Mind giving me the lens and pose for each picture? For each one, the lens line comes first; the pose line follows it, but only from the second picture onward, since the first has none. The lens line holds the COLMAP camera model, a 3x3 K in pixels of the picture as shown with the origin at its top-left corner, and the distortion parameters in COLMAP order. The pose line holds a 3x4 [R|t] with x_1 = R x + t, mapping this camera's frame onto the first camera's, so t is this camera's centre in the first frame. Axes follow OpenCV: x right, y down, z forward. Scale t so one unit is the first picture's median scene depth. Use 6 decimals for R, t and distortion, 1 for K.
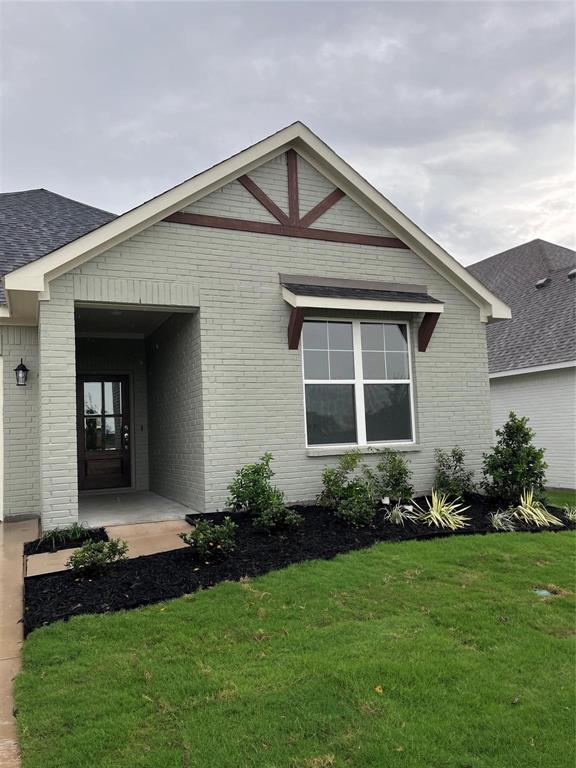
lens RADIAL K [[580.4, 0, 279.9], [0, 580.4, 399.1], [0, 0, 1]] dist [0.042972, -0.066724]
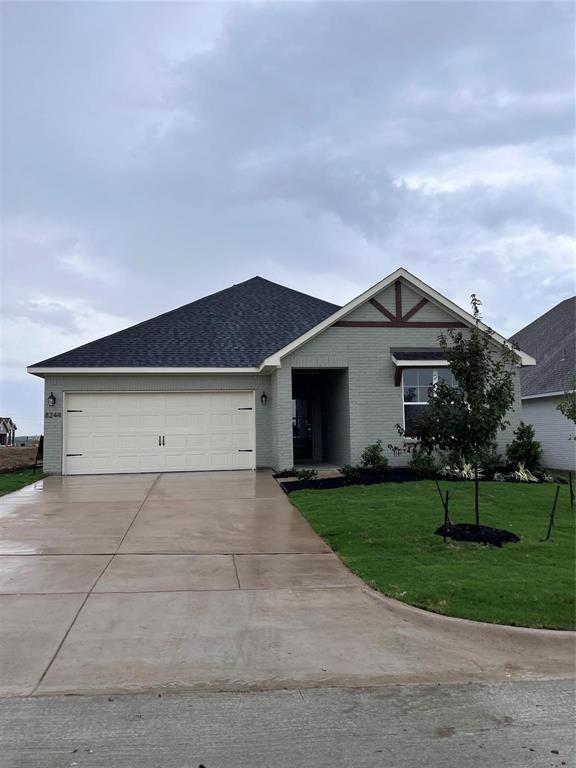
lens RADIAL K [[580.4, 0, 287.8], [0, 580.4, 385.4], [0, 0, 1]] dist [0.042972, -0.066724]
pose [[0.964268, -0.000120, -0.264930, 0.185285], [-0.004692, 0.999835, -0.017531, -0.055128], [0.264889, 0.018148, 0.964108, -0.965910]]
